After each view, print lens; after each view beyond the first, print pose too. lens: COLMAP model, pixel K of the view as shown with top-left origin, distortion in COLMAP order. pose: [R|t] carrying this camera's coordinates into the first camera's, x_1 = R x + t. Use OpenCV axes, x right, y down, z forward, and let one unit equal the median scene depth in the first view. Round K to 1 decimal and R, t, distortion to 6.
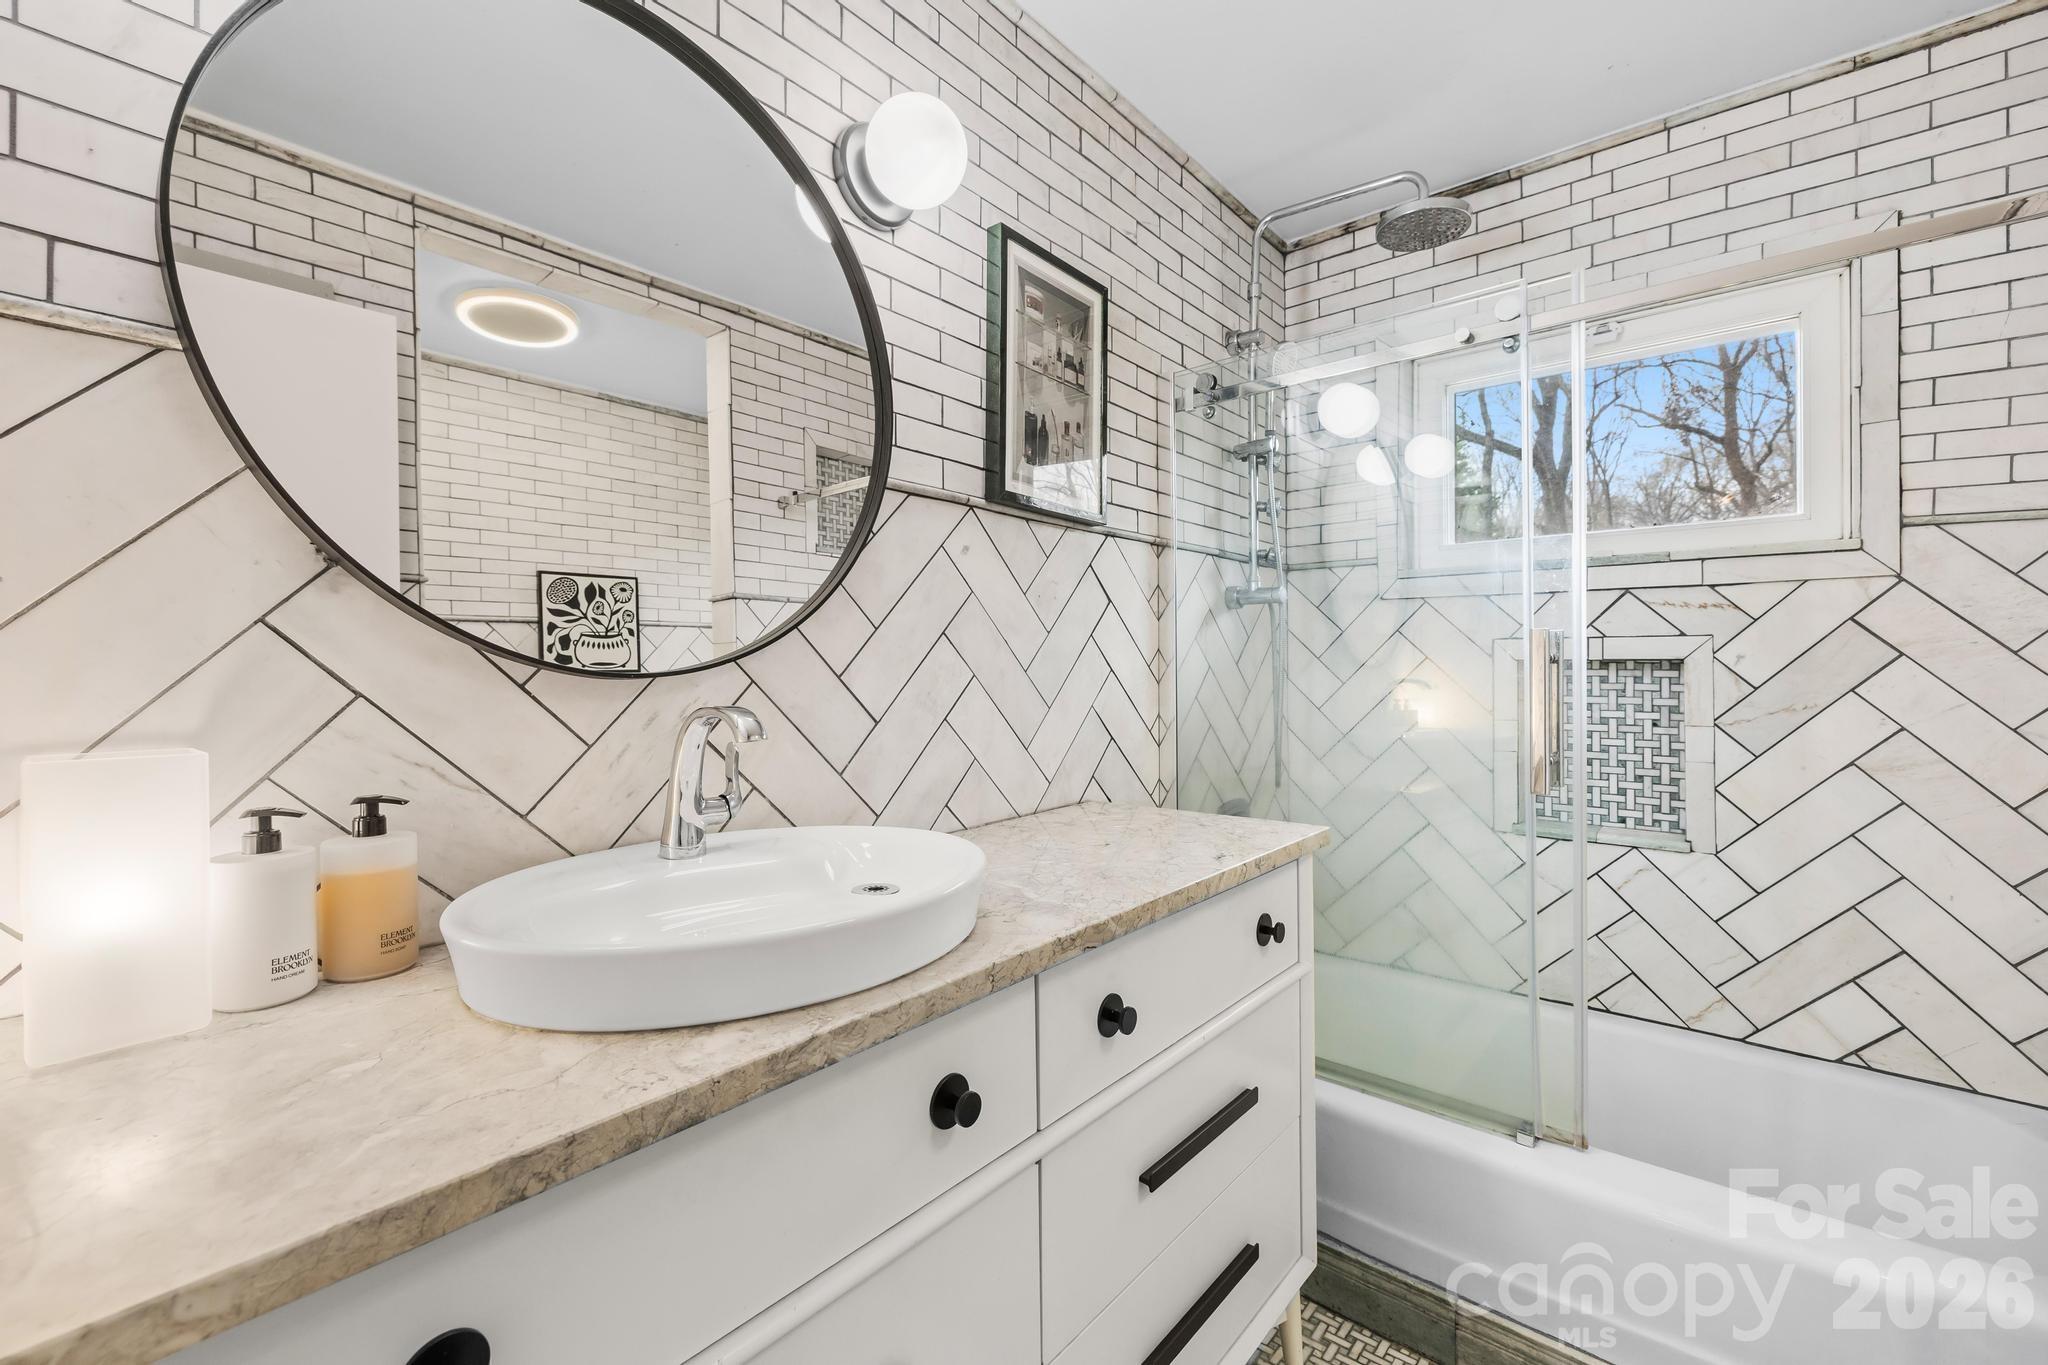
lens RADIAL K [[863.8, 0, 1010.7], [0, 863.8, 662.5], [0, 0, 1]] dist [0.000178, 0.000074]
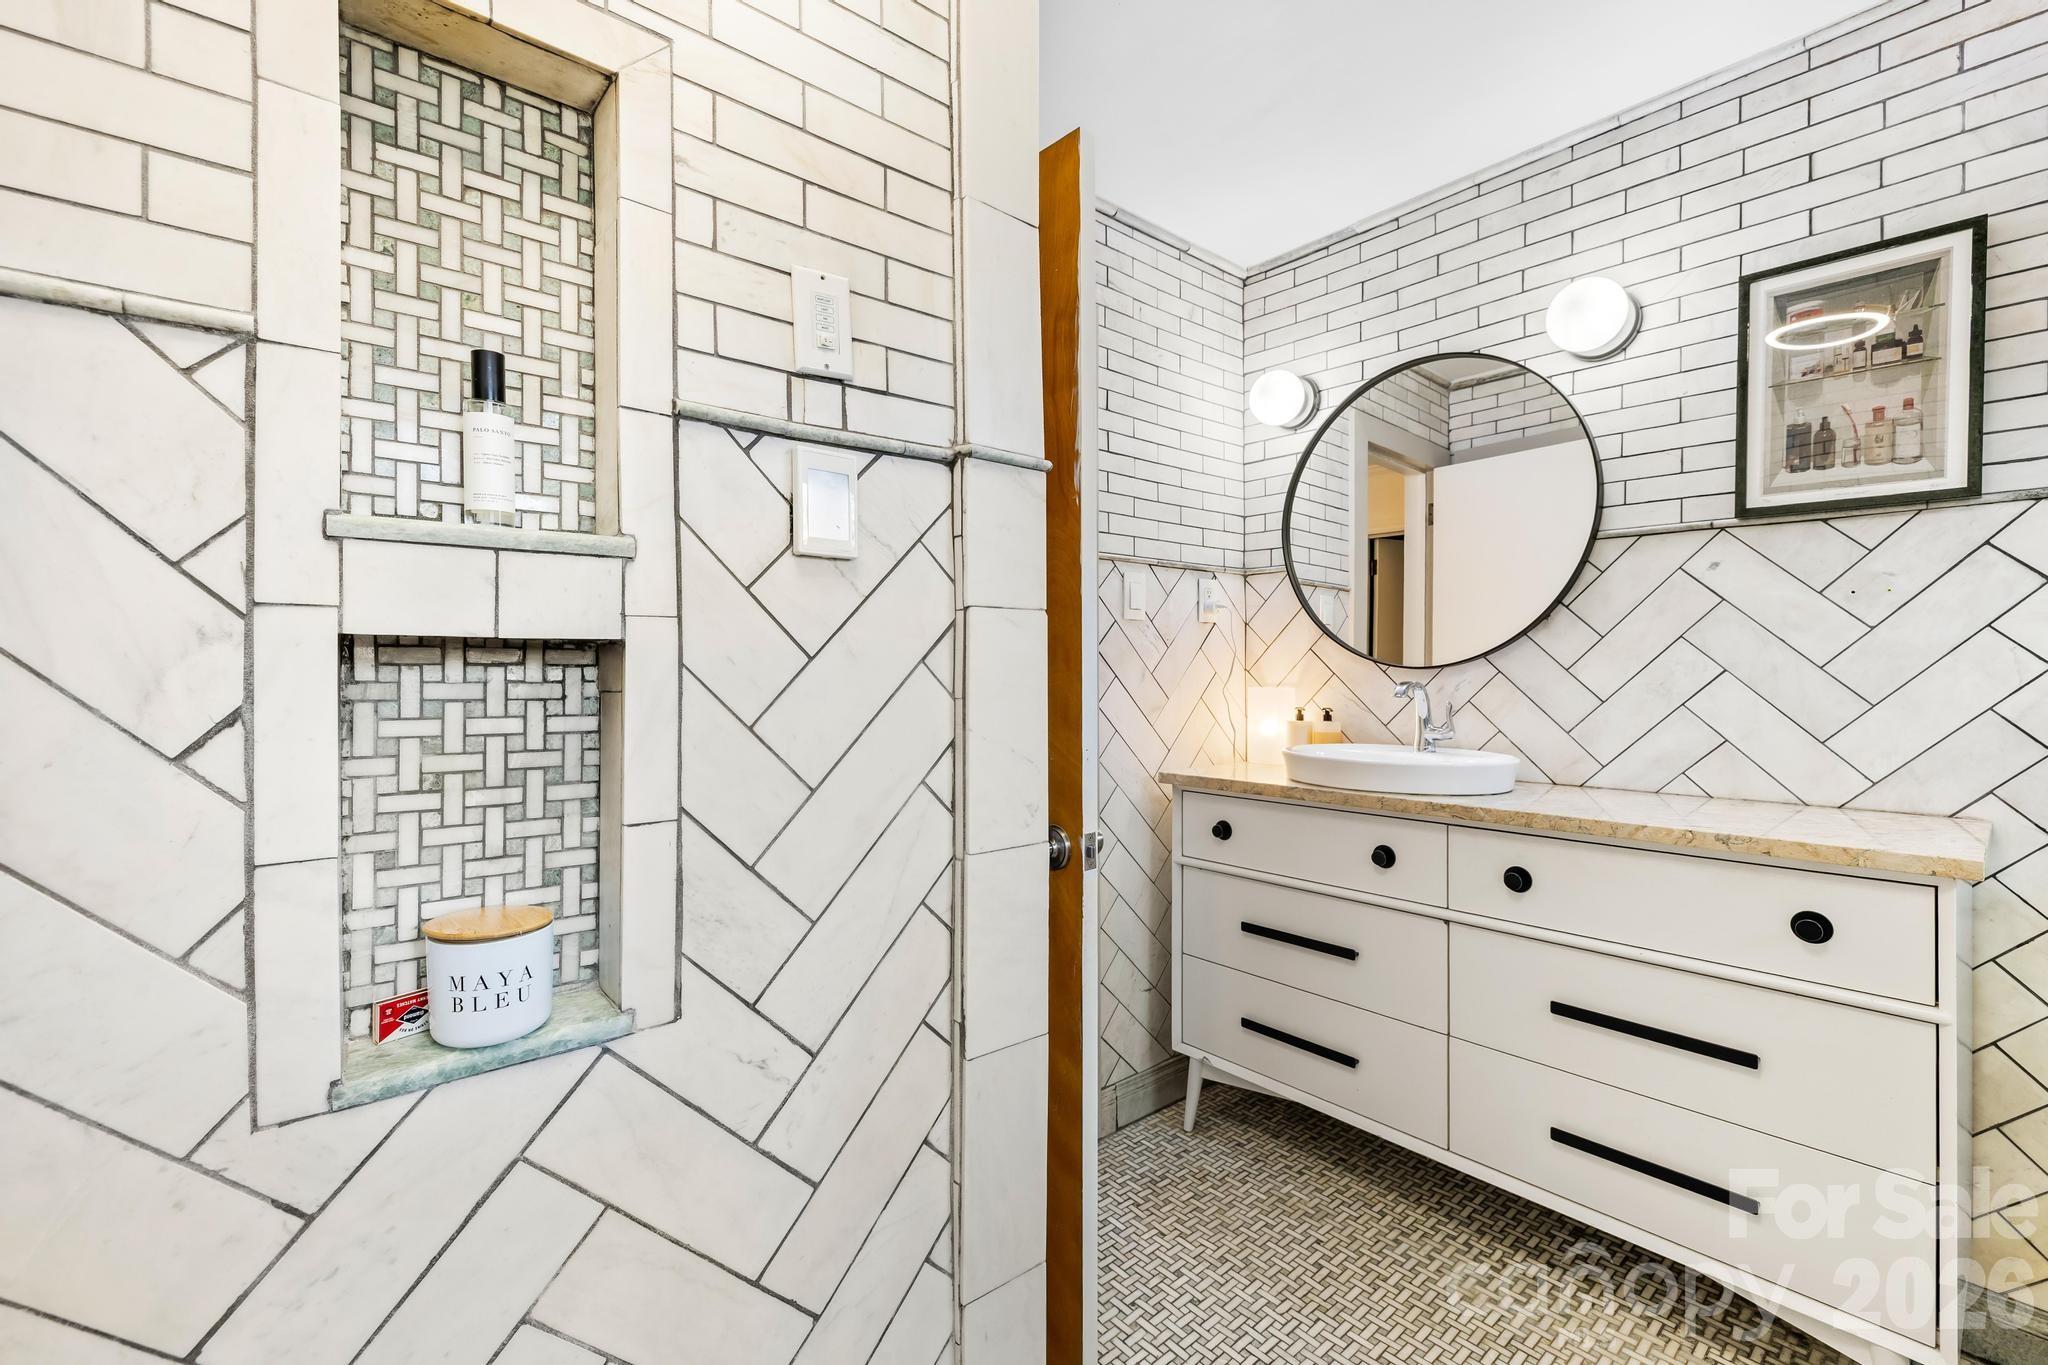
lens RADIAL K [[863.8, 0, 1010.7], [0, 863.8, 662.5], [0, 0, 1]] dist [0.000178, 0.000074]
pose [[-0.149382, -0.004748, -0.988768, 1.250730], [-0.000601, 0.999989, -0.004711, 0.009826], [0.988779, -0.000110, -0.149383, 0.210489]]
